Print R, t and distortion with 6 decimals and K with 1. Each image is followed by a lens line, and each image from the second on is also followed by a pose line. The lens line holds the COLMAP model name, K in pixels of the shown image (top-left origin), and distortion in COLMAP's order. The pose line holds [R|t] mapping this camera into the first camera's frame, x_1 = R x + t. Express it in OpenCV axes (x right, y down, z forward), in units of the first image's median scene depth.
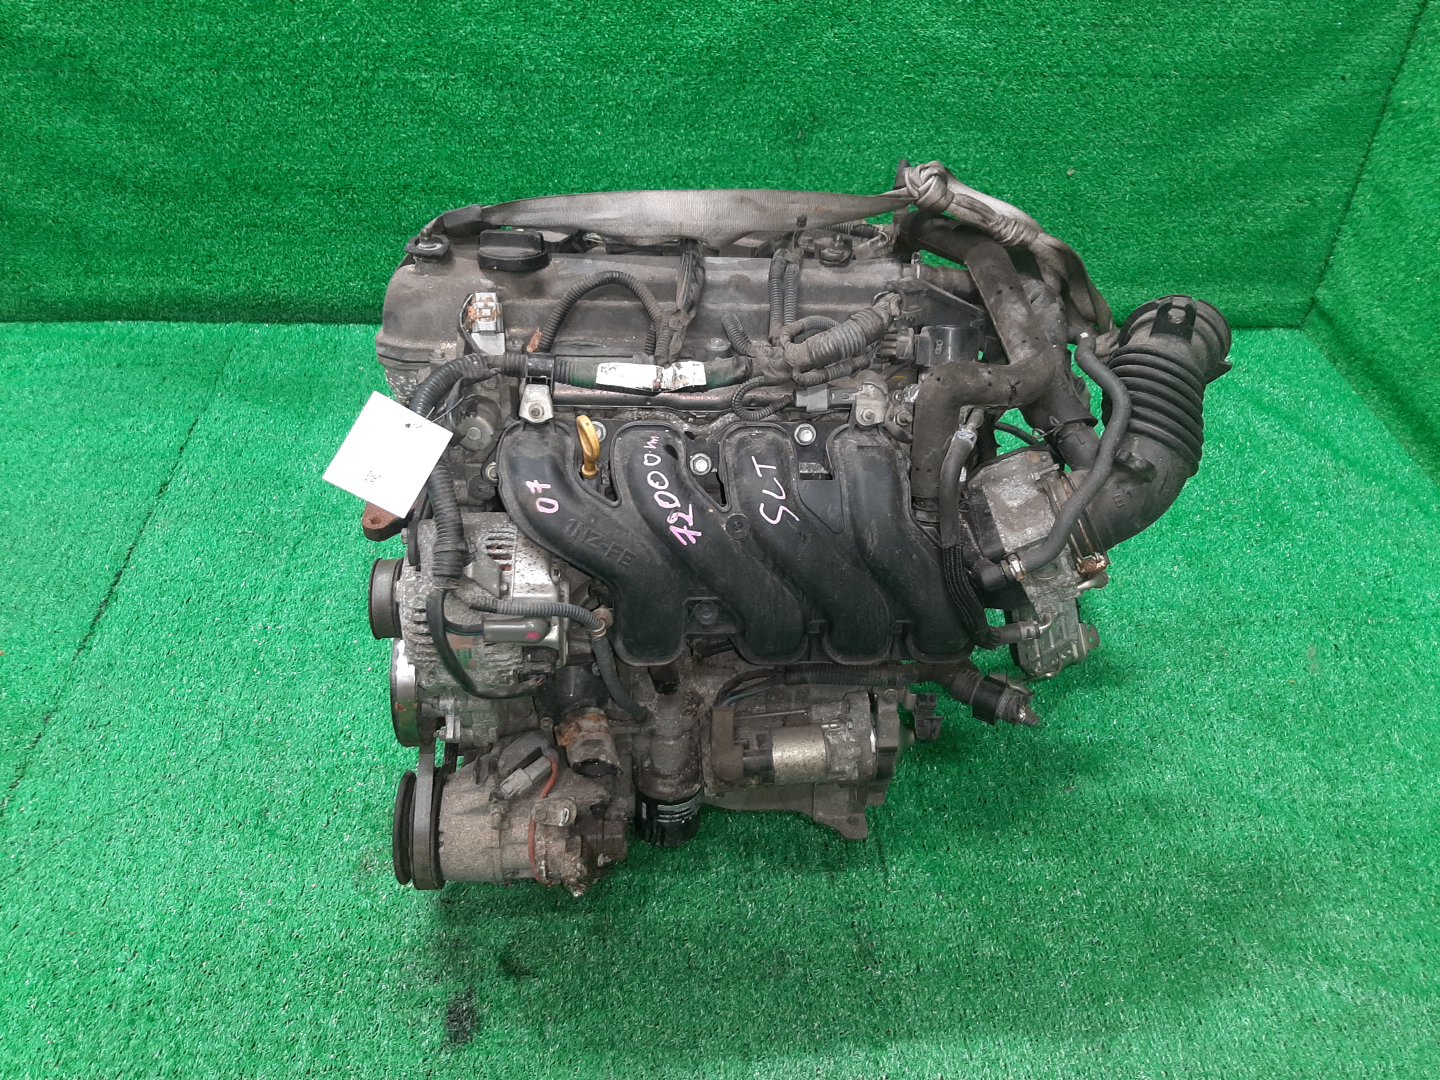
lens RADIAL K [[1105.0, 0, 715.6], [0, 1105.0, 531.3], [0, 0, 1]] dist [0.024106, -0.037796]
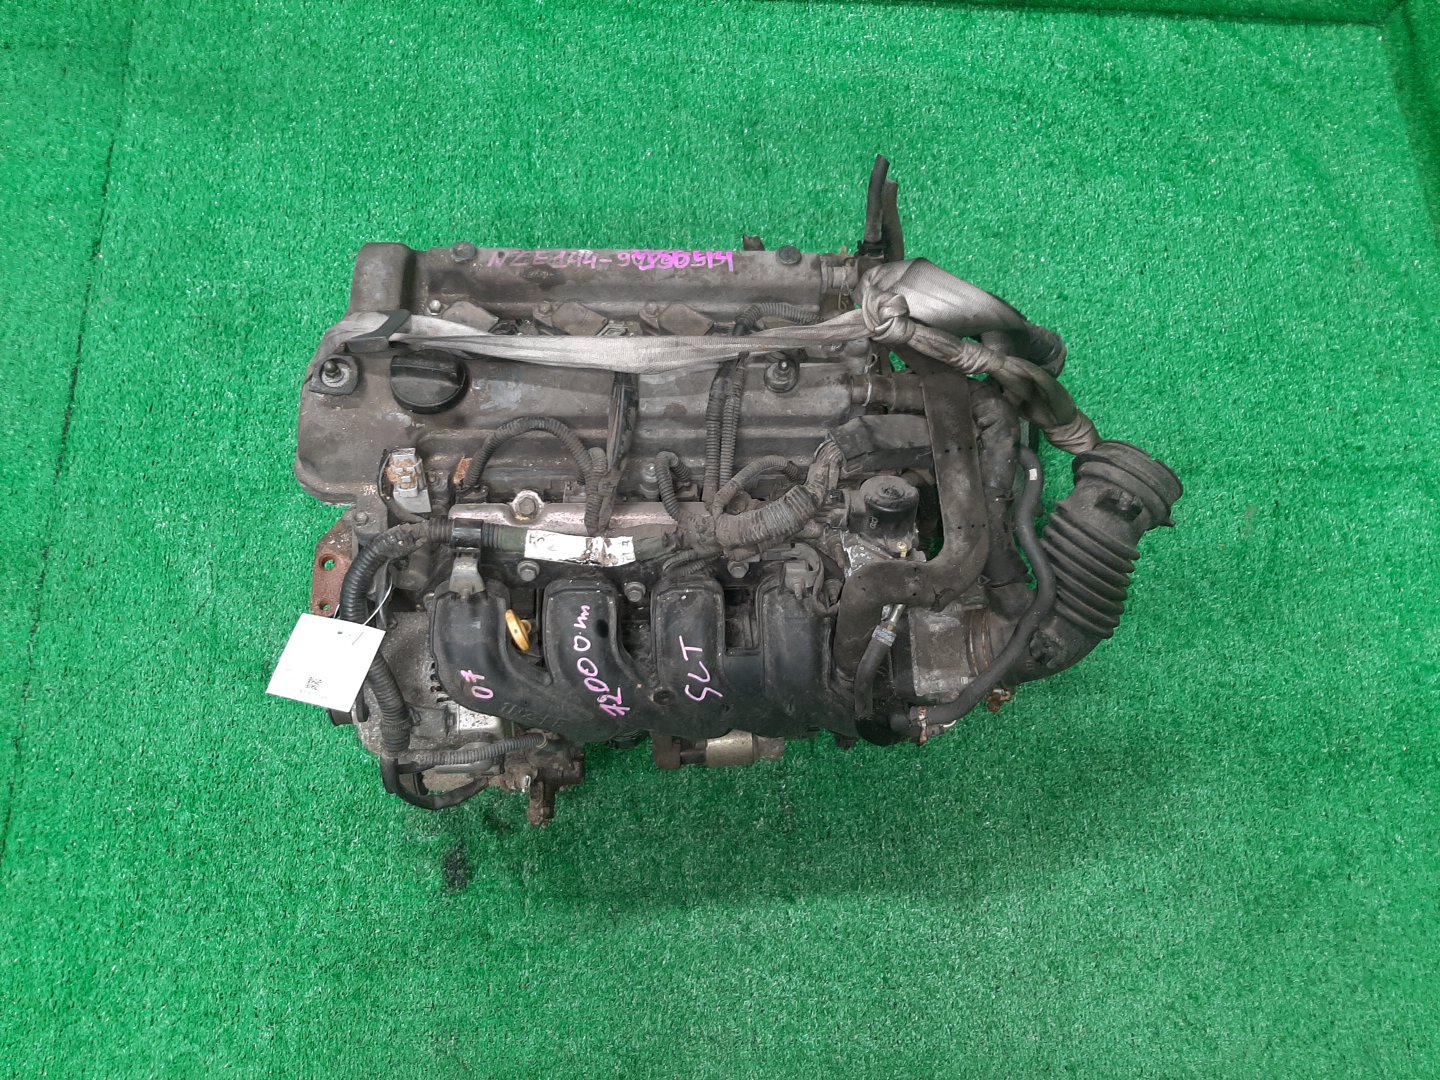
lens RADIAL K [[1105.0, 0, 722.1], [0, 1105.0, 530.9], [0, 0, 1]] dist [0.024106, -0.037796]
pose [[0.999605, 0.026645, 0.008941, 0.056936], [-0.027530, 0.864191, 0.502411, -0.626898], [0.005660, -0.502459, 0.864583, 0.145771]]
